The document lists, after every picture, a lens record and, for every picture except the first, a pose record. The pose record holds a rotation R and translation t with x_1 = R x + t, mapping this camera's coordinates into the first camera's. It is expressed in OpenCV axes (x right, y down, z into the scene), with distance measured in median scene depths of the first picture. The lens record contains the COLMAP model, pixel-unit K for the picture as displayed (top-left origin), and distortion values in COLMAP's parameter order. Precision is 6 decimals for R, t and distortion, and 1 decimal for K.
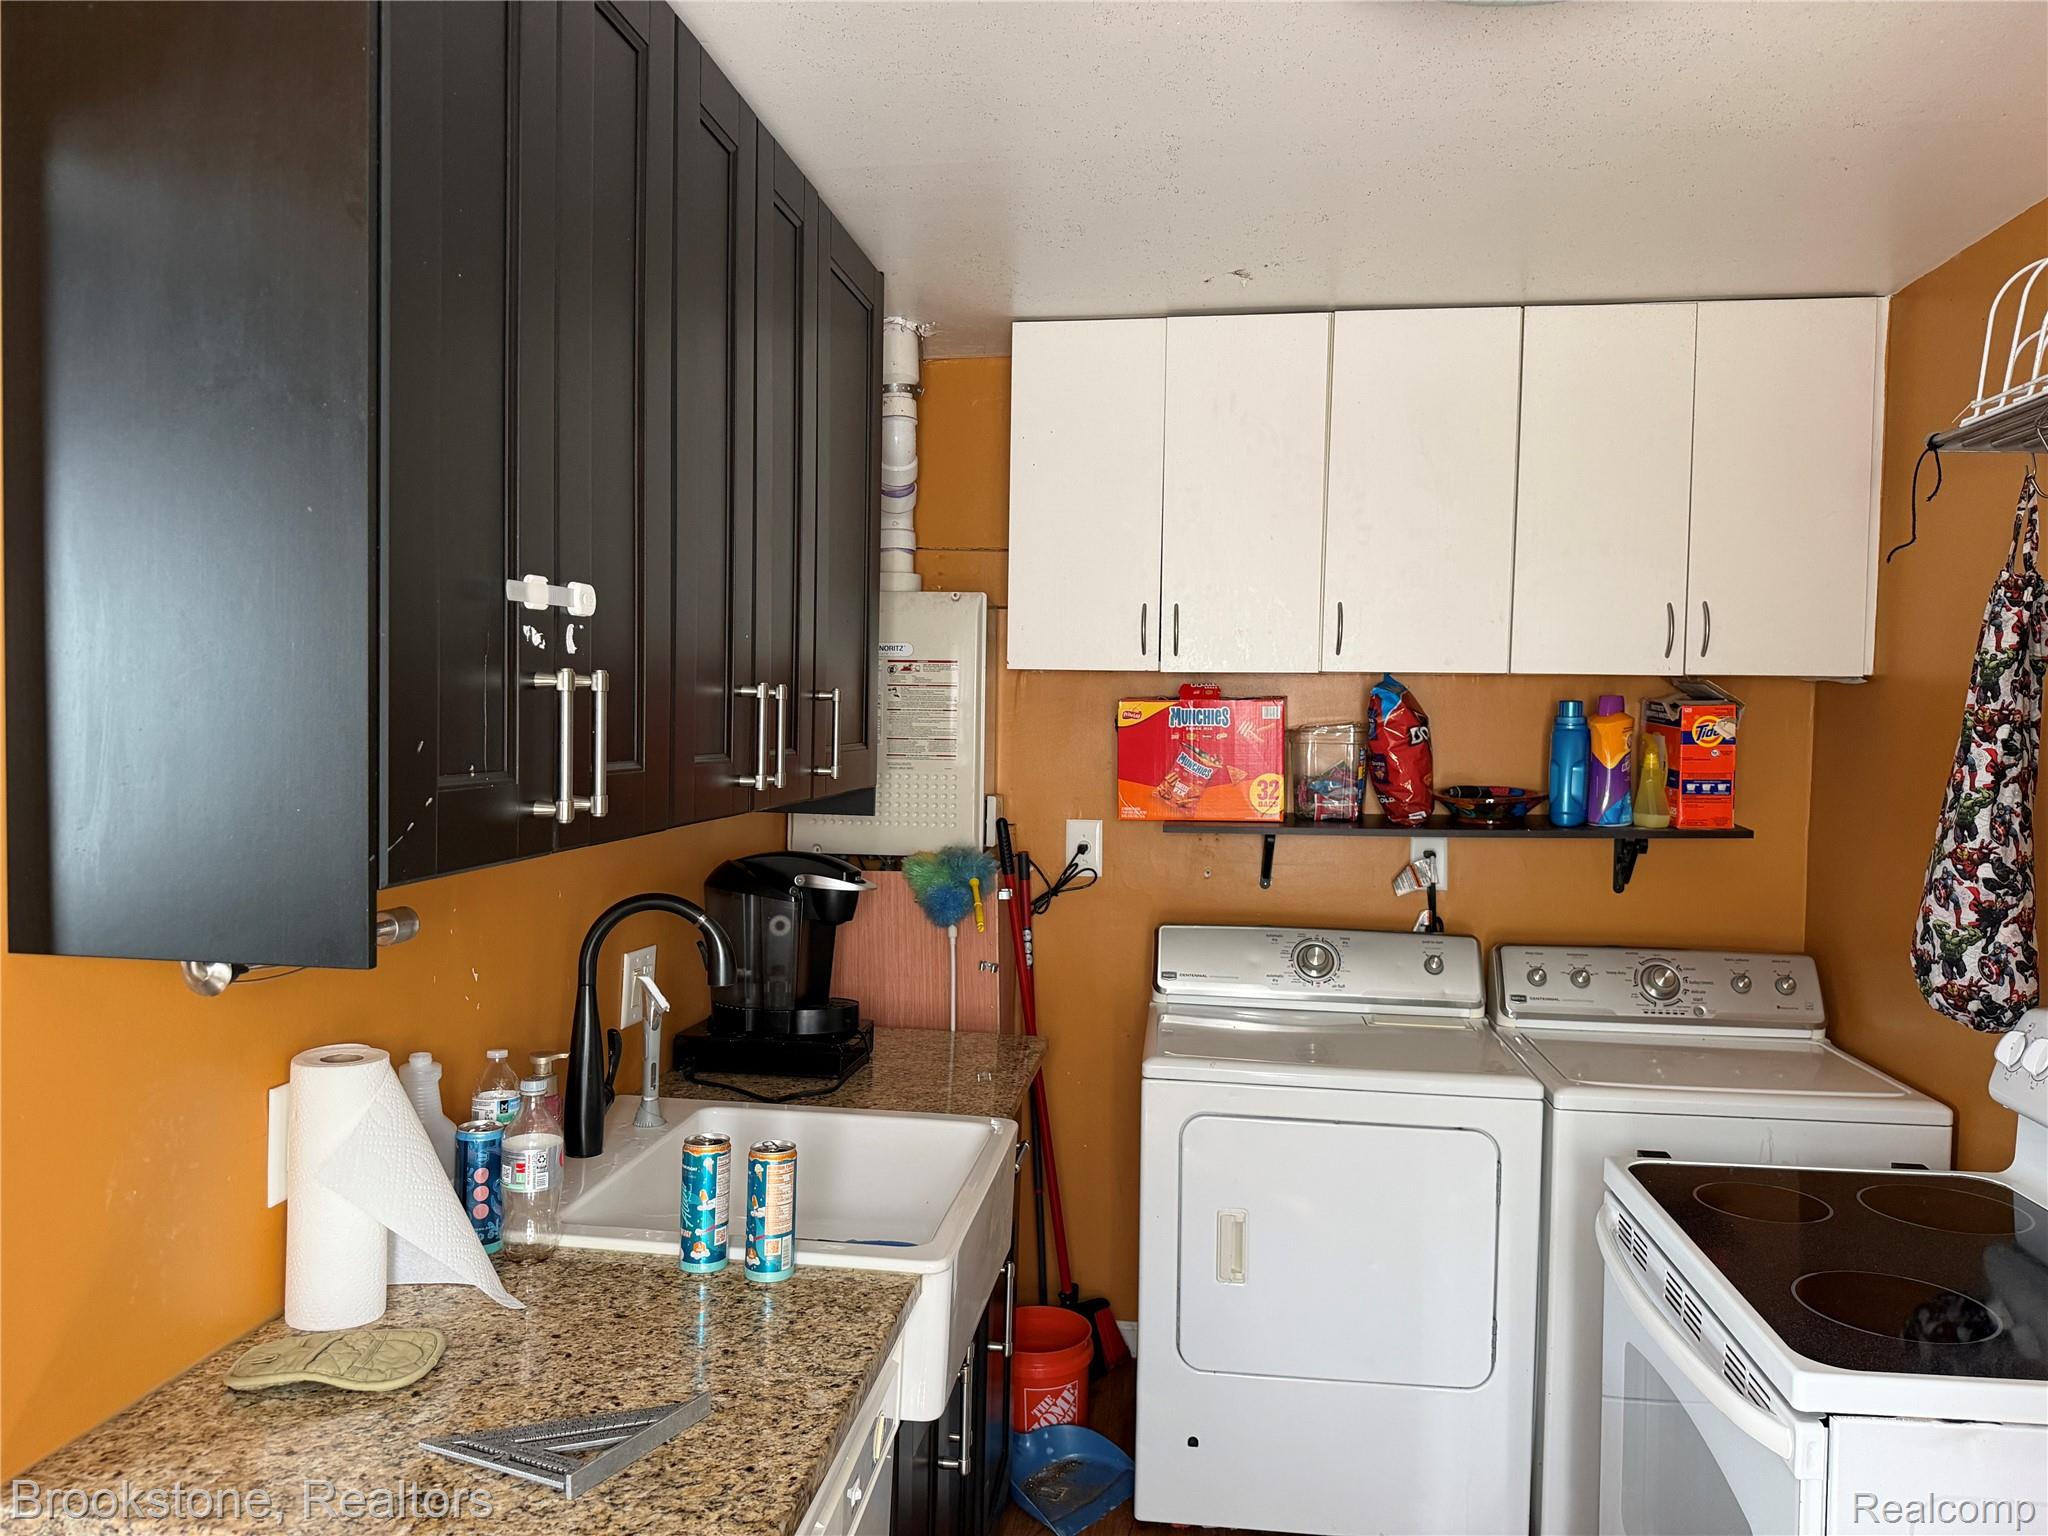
lens RADIAL K [[1446.8, 0, 977.7], [0, 1446.8, 781.3], [0, 0, 1]] dist [0.080319, -0.097700]
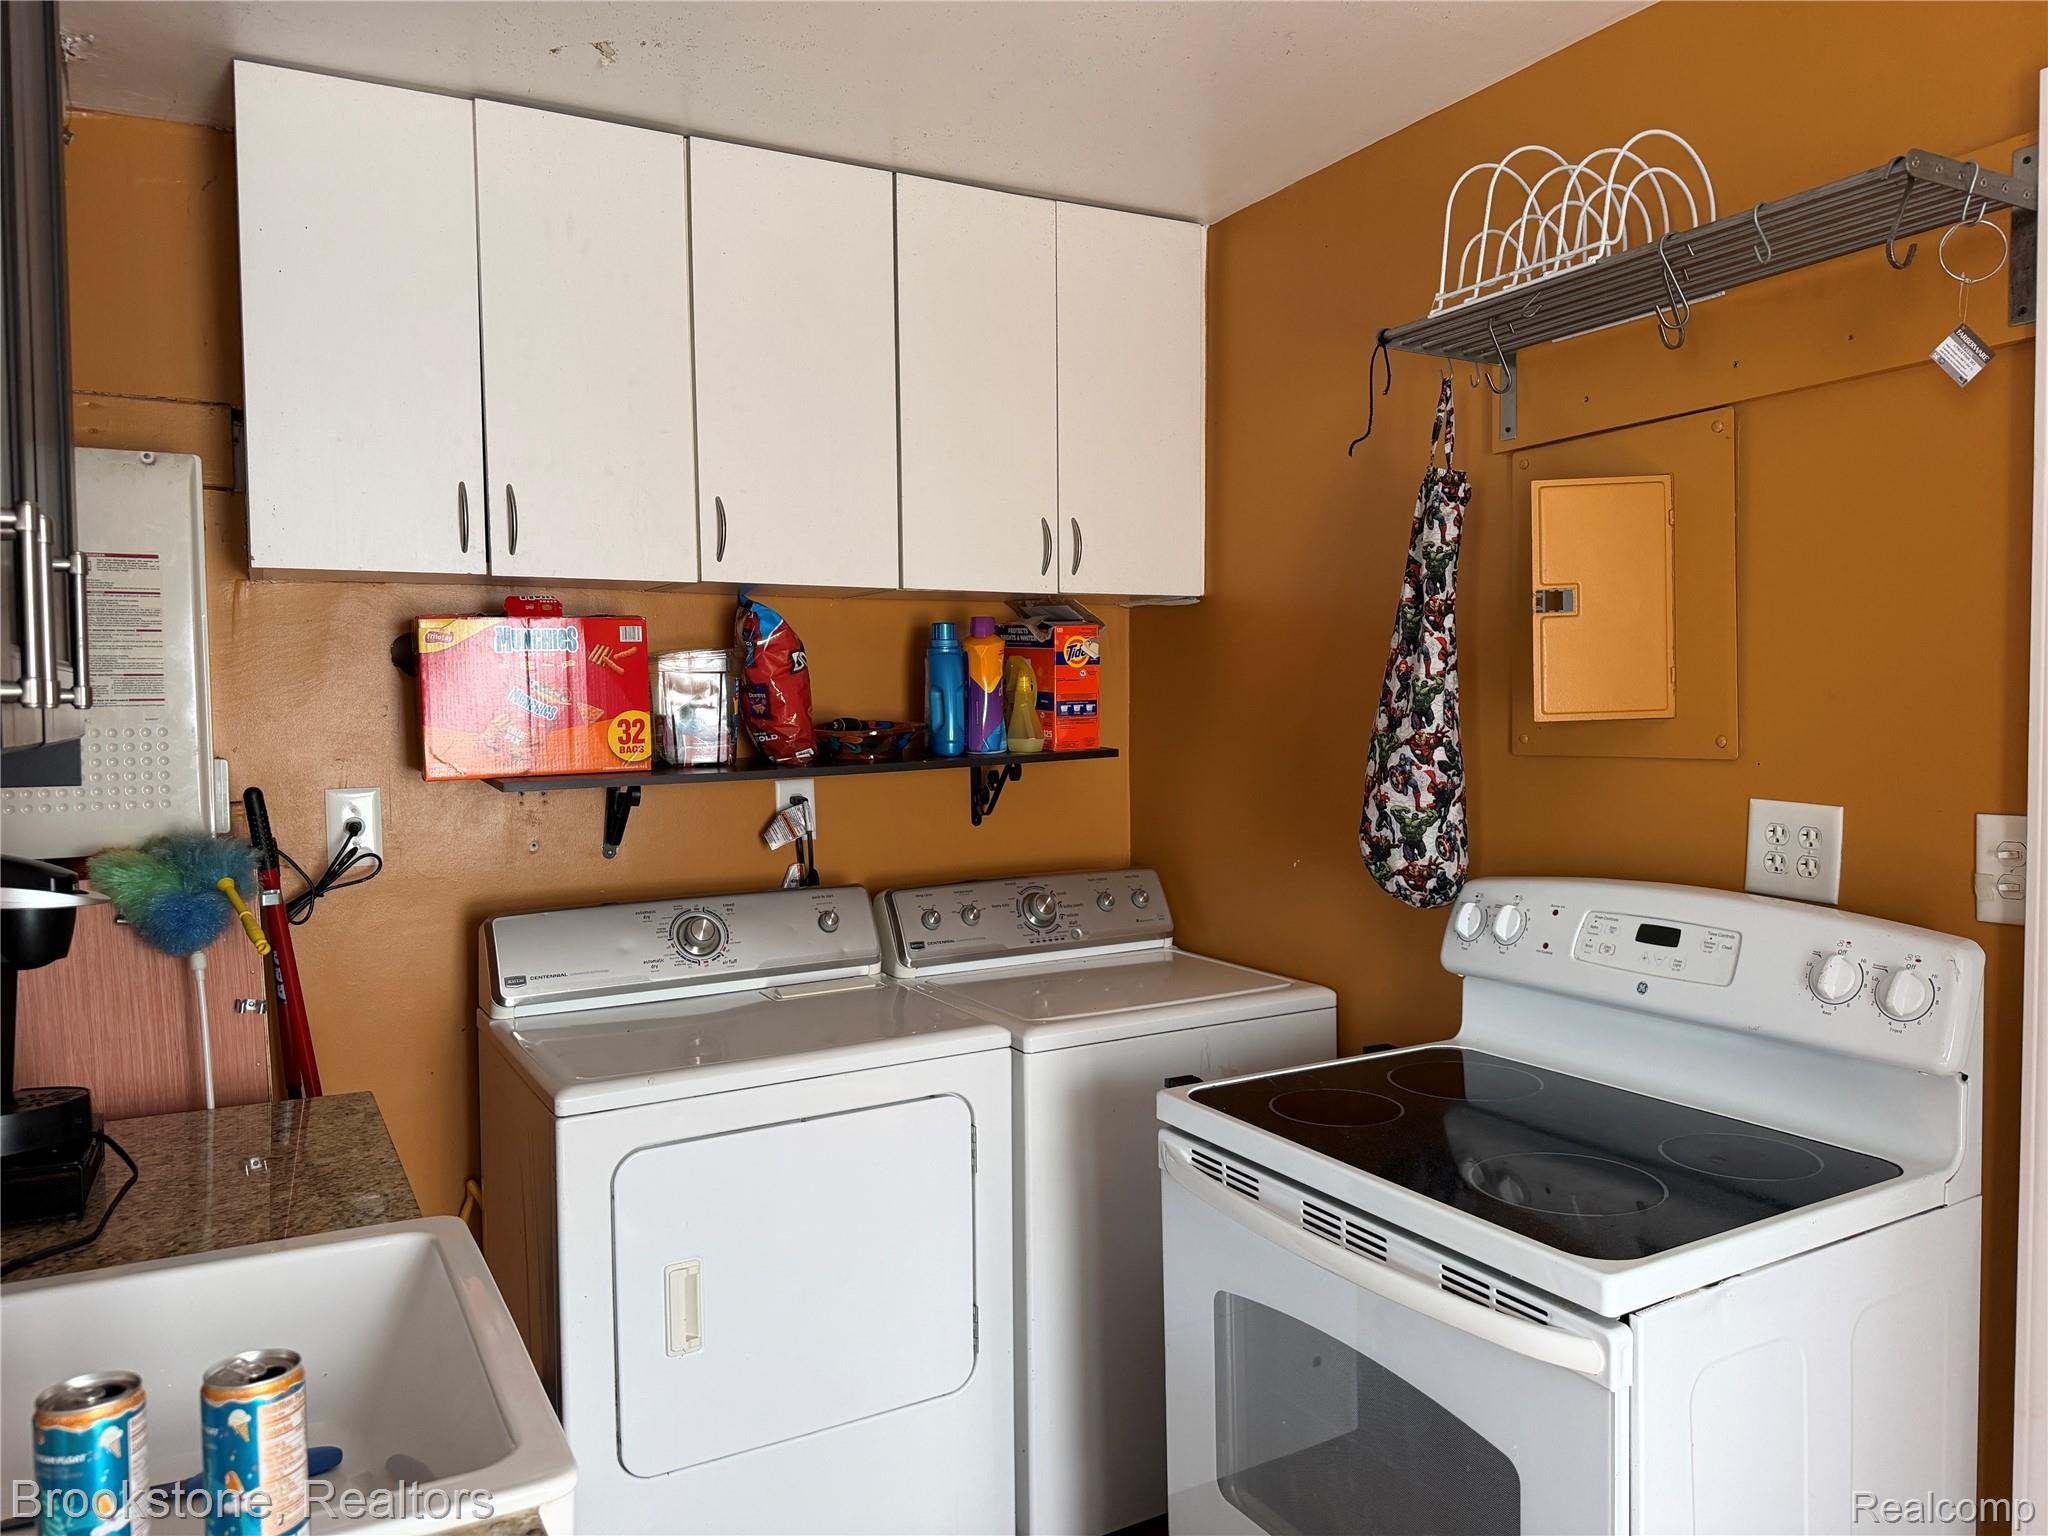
lens RADIAL K [[1446.8, 0, 1012.2], [0, 1446.8, 786.7], [0, 0, 1]] dist [0.080319, -0.097700]
pose [[0.792235, -0.060557, 0.607204, -0.134615], [0.053560, 0.998124, 0.029662, 0.025942], [-0.607861, 0.009022, 0.793992, 0.251643]]
